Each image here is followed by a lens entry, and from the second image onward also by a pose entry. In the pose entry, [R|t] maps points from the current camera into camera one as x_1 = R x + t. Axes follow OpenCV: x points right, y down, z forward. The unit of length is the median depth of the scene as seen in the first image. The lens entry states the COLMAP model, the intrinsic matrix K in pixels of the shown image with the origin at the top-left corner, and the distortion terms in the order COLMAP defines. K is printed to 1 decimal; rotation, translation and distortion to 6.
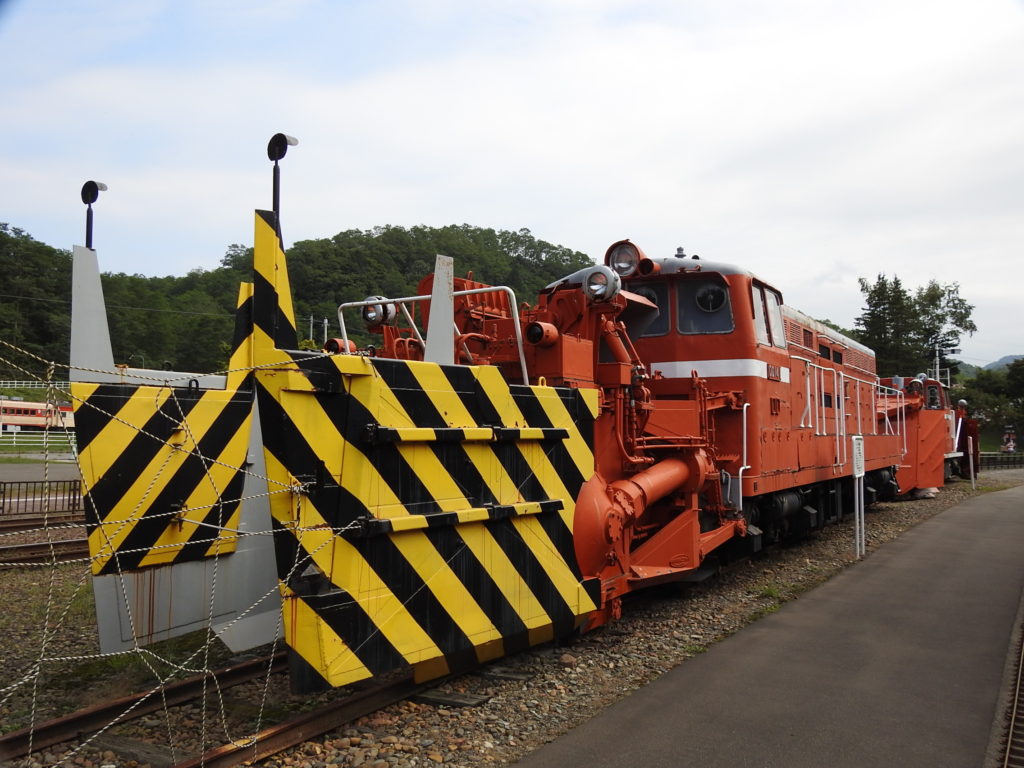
lens RADIAL K [[873.5, 0, 510.5], [0, 873.5, 381.3], [0, 0, 1]] dist [0.039901, 0.003185]
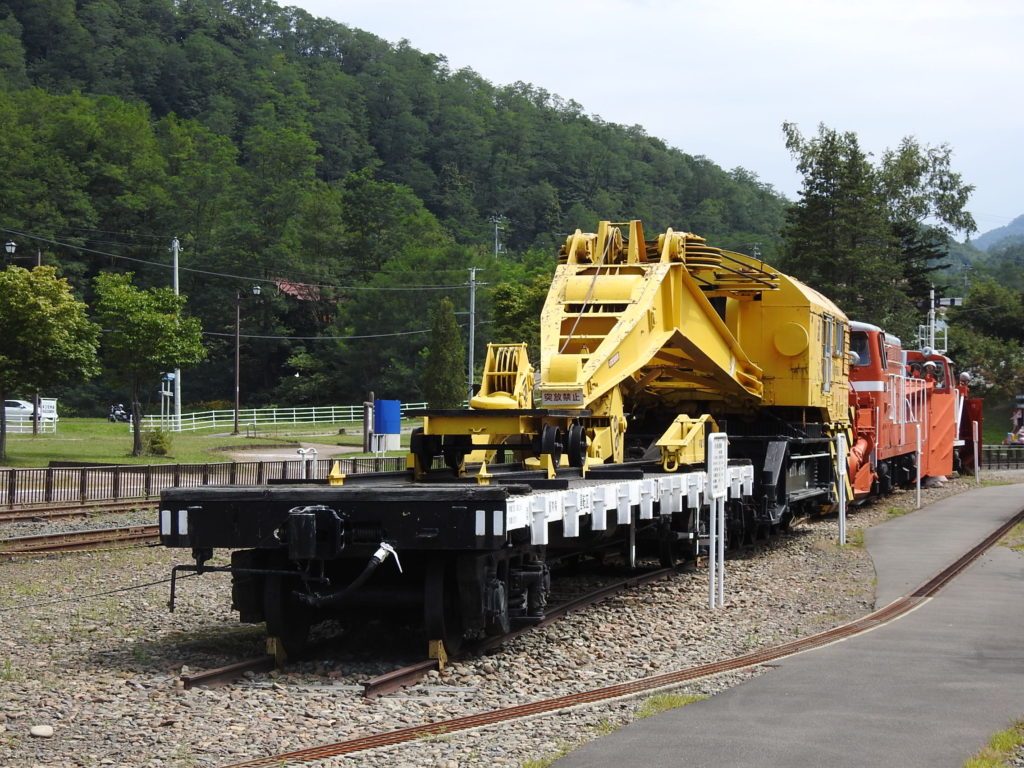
lens RADIAL K [[2351.5, 0, 512.8], [0, 2351.5, 383.9], [0, 0, 1]] dist [0.132711, 0.000000]
pose [[0.955841, 0.000765, 0.293885, -0.197496], [-0.015330, 0.998765, 0.047259, -0.025353], [-0.293486, -0.049677, 0.954672, -0.357432]]
